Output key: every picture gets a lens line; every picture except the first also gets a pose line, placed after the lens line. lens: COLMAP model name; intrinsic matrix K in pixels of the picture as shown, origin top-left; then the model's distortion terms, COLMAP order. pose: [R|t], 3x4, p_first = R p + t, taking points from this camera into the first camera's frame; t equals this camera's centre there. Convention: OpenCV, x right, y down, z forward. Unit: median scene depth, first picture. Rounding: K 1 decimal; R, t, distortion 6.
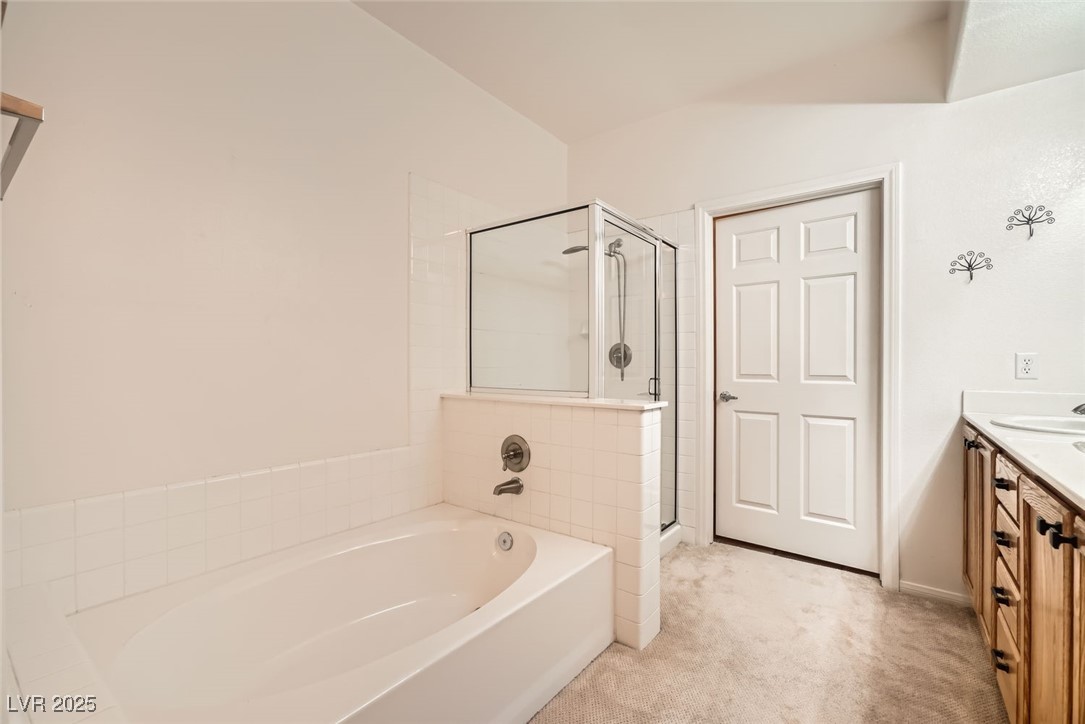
lens RADIAL K [[477.1, 0, 539.9], [0, 477.1, 365.8], [0, 0, 1]] dist [-0.021830, 0.012764]
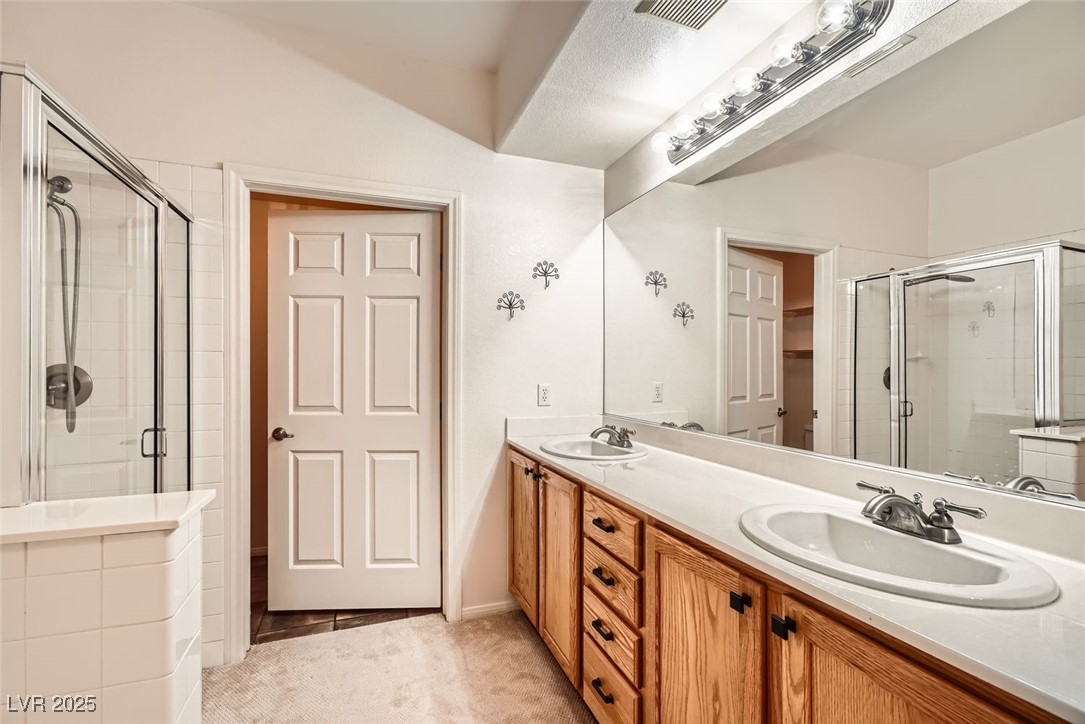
lens RADIAL K [[477.1, 0, 539.9], [0, 477.1, 365.8], [0, 0, 1]] dist [-0.021830, 0.012764]
pose [[0.553445, 0.002622, 0.832882, 0.011503], [0.010454, 0.999894, -0.010094, -0.049844], [-0.832820, 0.014294, 0.553359, 0.290377]]
